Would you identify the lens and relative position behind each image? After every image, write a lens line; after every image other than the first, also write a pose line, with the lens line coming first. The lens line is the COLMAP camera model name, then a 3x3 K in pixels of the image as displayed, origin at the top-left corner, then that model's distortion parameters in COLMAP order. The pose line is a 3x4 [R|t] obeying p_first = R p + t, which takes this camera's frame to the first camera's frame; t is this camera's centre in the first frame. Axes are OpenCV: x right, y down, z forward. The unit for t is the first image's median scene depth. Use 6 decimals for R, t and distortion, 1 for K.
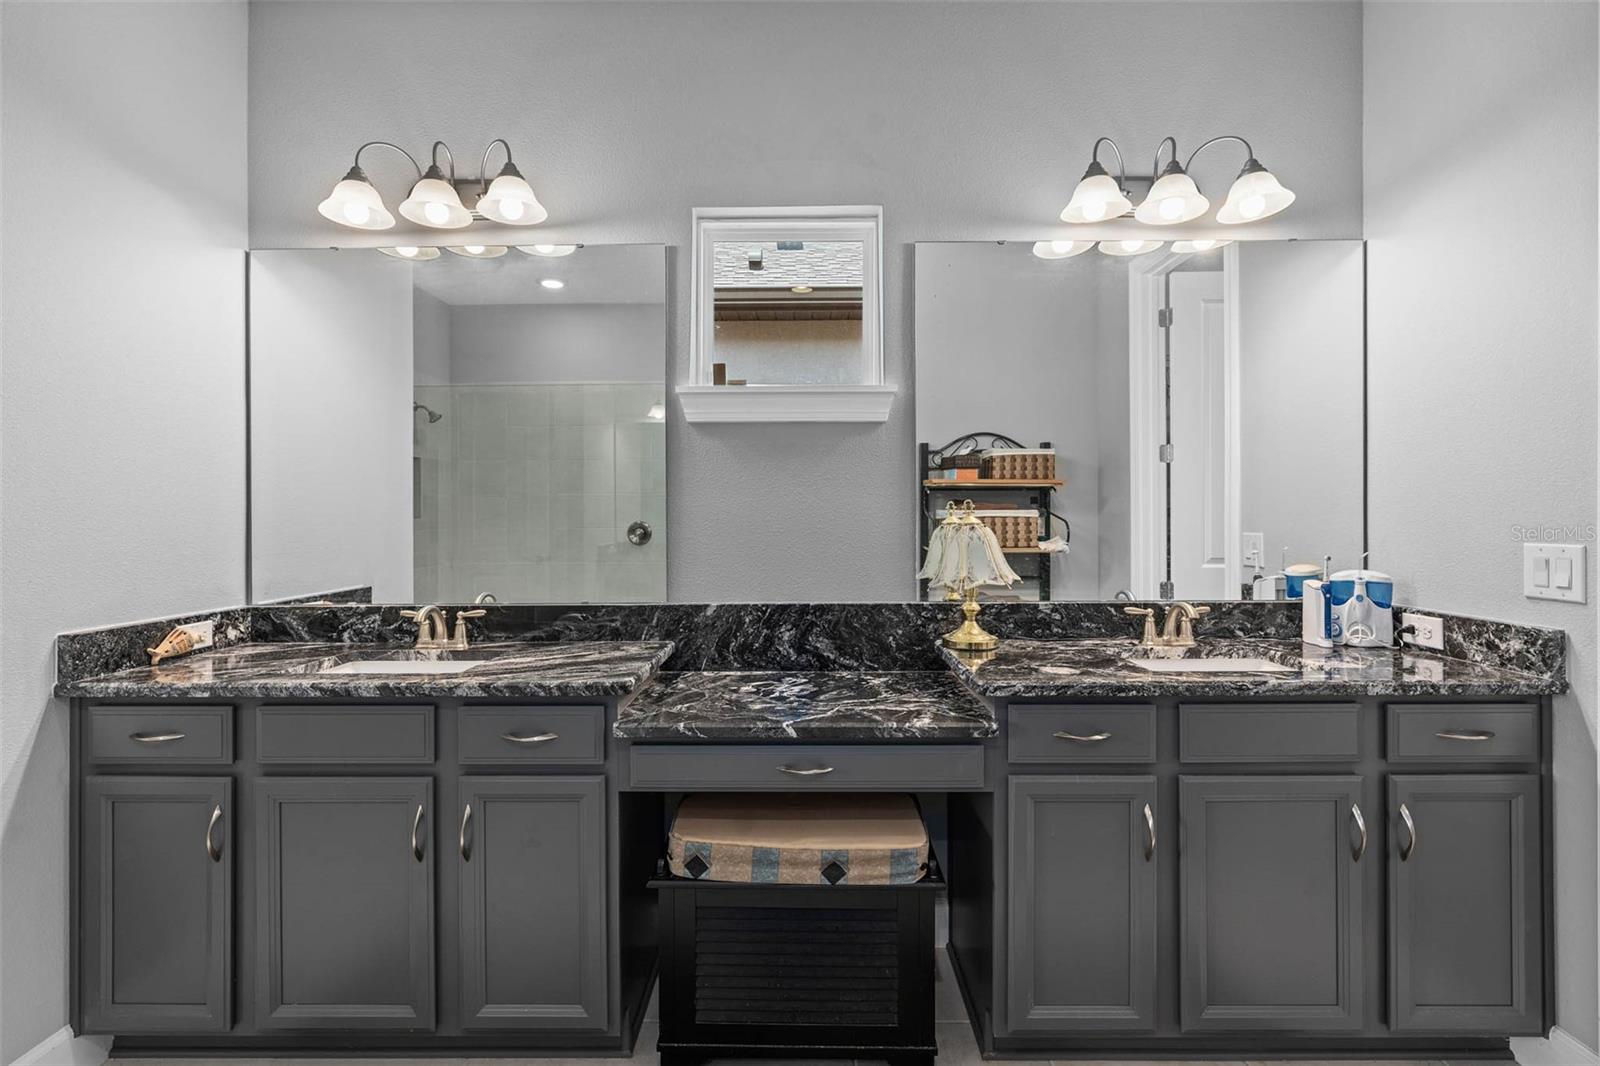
lens RADIAL K [[725.8, 0, 800.8], [0, 725.8, 507.2], [0, 0, 1]] dist [-0.010970, 0.002998]
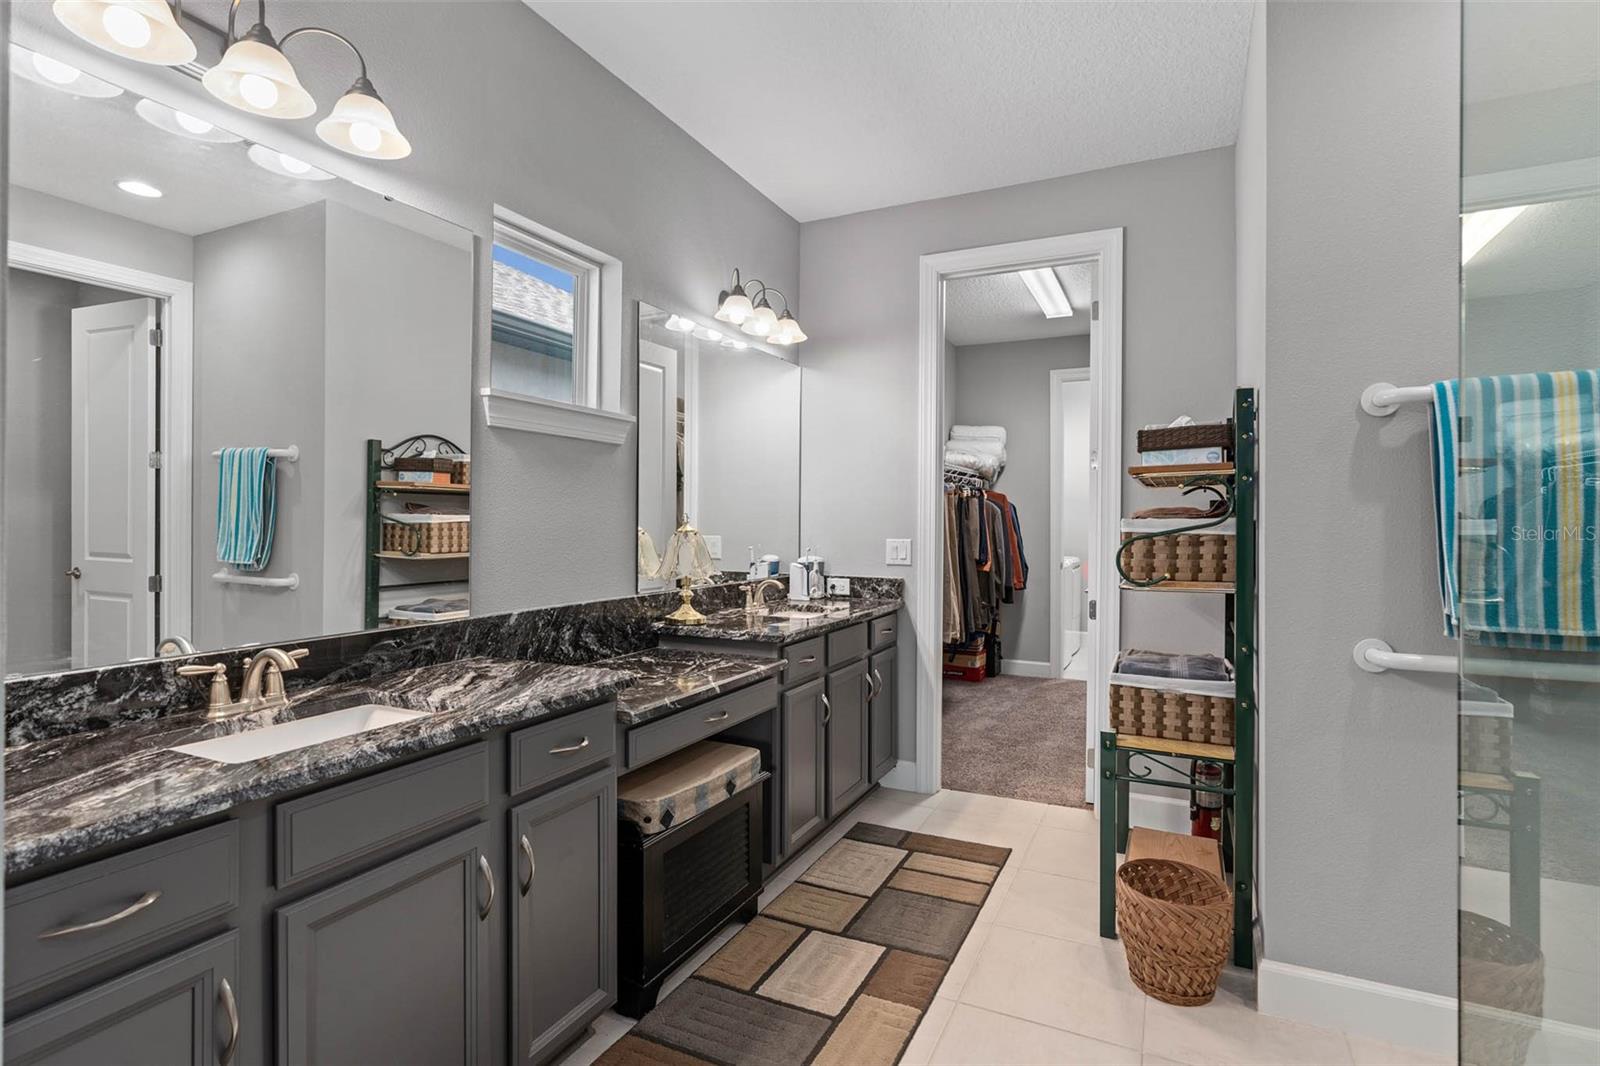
lens RADIAL K [[755.5, 0, 804.1], [0, 755.5, 522.5], [0, 0, 1]] dist [-0.007587, 0.003182]
pose [[0.443434, 0.006519, 0.896283, -0.881754], [-0.011892, 0.999928, -0.001390, 0.007422], [-0.896228, -0.010043, 0.443480, 0.194873]]
